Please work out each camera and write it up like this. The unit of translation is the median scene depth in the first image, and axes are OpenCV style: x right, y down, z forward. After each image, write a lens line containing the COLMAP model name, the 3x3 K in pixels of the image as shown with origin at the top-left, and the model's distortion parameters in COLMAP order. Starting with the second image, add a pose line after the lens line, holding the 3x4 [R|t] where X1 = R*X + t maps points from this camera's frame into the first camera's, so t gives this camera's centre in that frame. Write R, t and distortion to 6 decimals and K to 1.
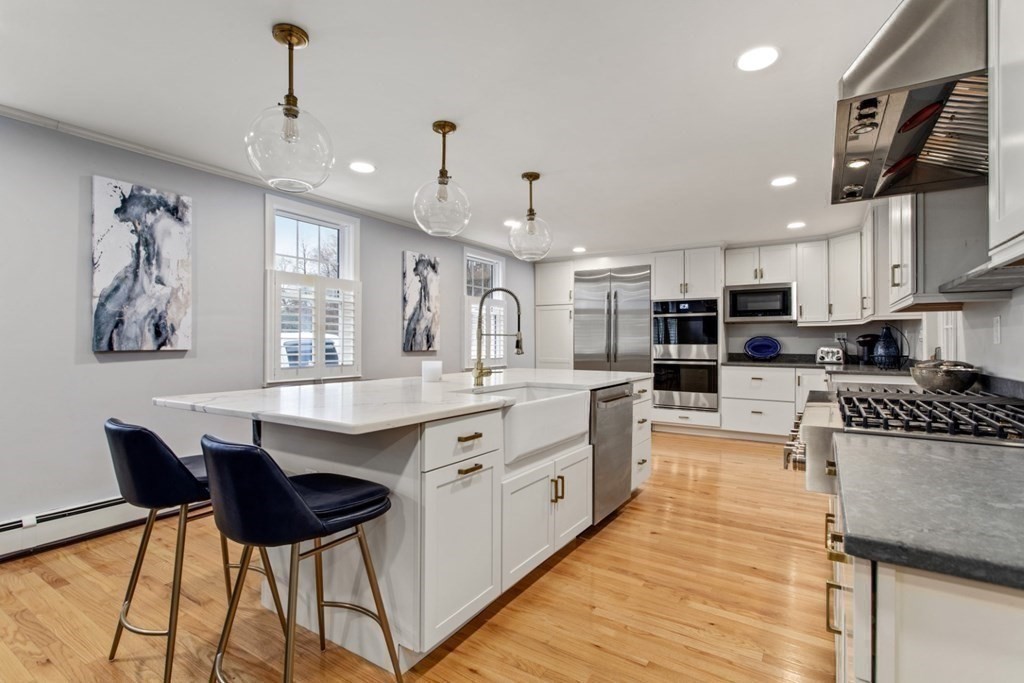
lens RADIAL K [[486.3, 0, 516.6], [0, 486.3, 339.4], [0, 0, 1]] dist [-0.001816, 0.002805]
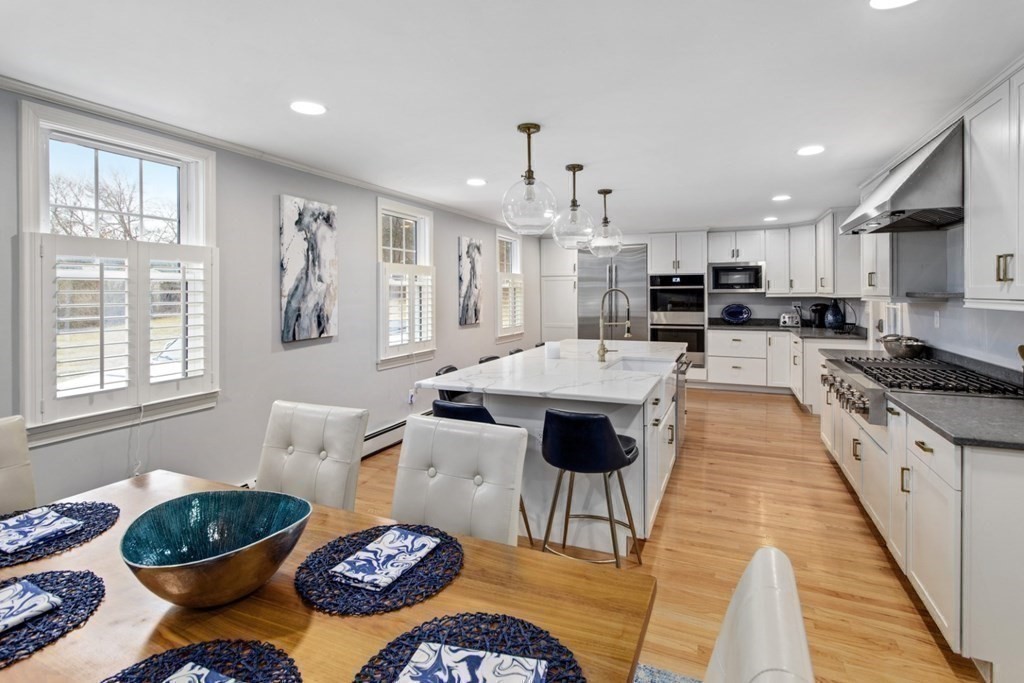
lens RADIAL K [[486.3, 0, 522.3], [0, 486.3, 299.8], [0, 0, 1]] dist [-0.001816, 0.002805]
pose [[0.988371, -0.009314, 0.151778, -0.233081], [0.006663, 0.999816, 0.017963, -0.047606], [-0.151917, -0.016743, 0.988251, -0.137899]]
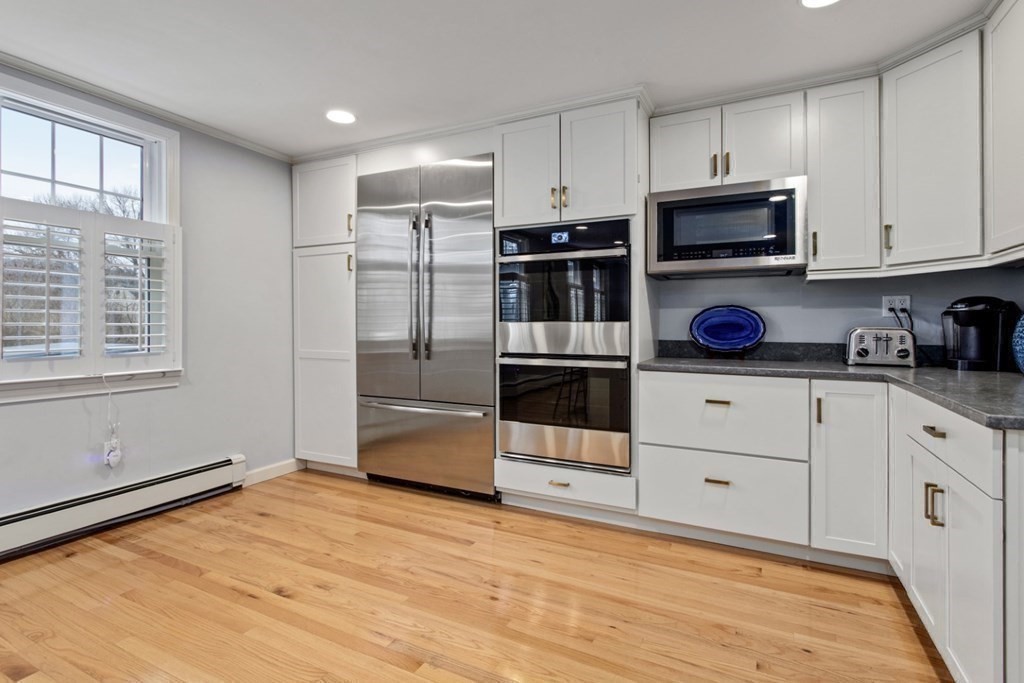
lens RADIAL K [[486.3, 0, 519.8], [0, 486.3, 325.2], [0, 0, 1]] dist [-0.001816, 0.002805]
pose [[0.996530, 0.000074, 0.083235, 0.295153], [-0.000229, 0.999998, 0.001855, 0.013439], [-0.083235, -0.001868, 0.996528, 0.607110]]
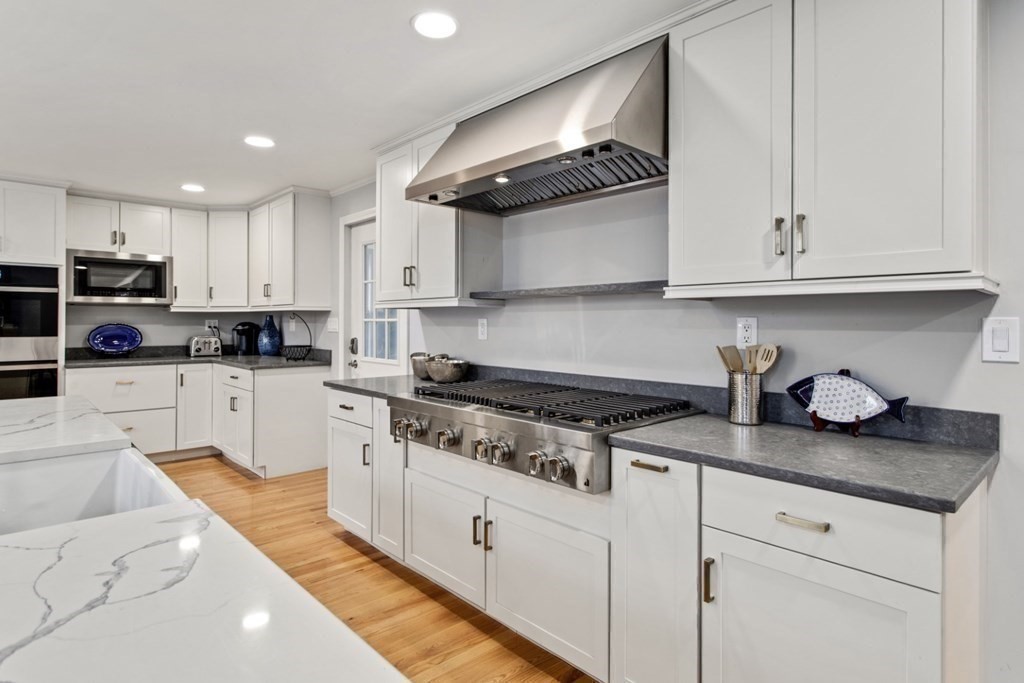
lens RADIAL K [[547.8, 0, 520.8], [0, 547.8, 318.7], [0, 0, 1]] dist [-0.012162, 0.002902]
pose [[0.257439, 0.005445, 0.966279, -0.144224], [-0.006775, 0.999970, -0.003830, -0.016267], [-0.966271, -0.005561, 0.257468, 0.220748]]
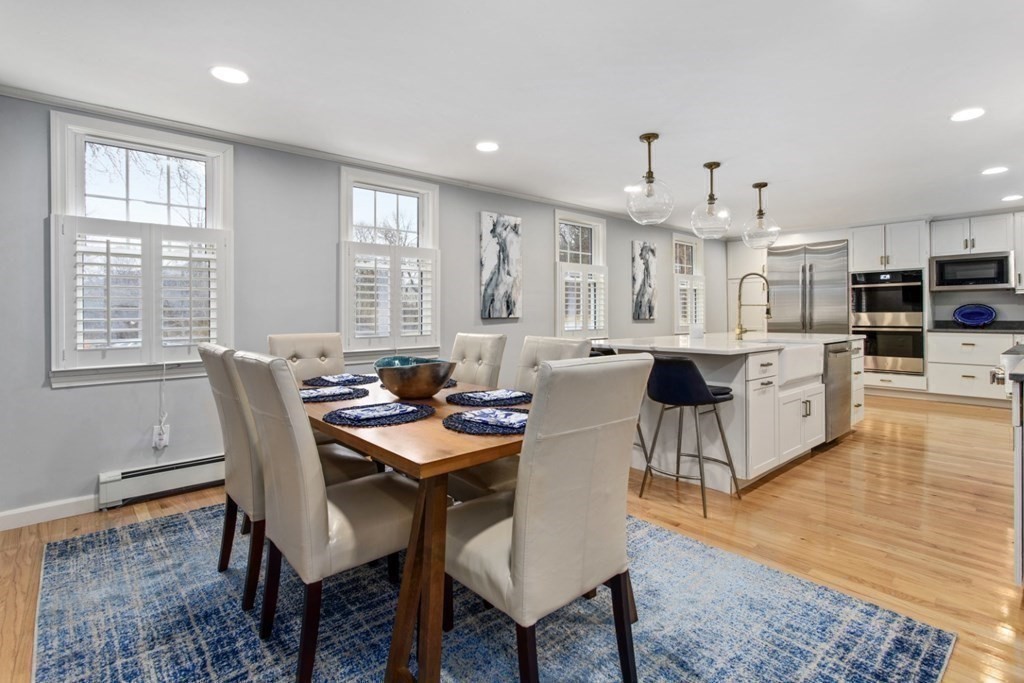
lens RADIAL K [[486.3, 0, 528.4], [0, 486.3, 311.3], [0, 0, 1]] dist [-0.001816, 0.002805]
pose [[0.962433, -0.008514, -0.271384, -0.135163], [0.008475, 0.999963, -0.001317, 0.002728], [0.271385, -0.001032, 0.962470, -0.270941]]
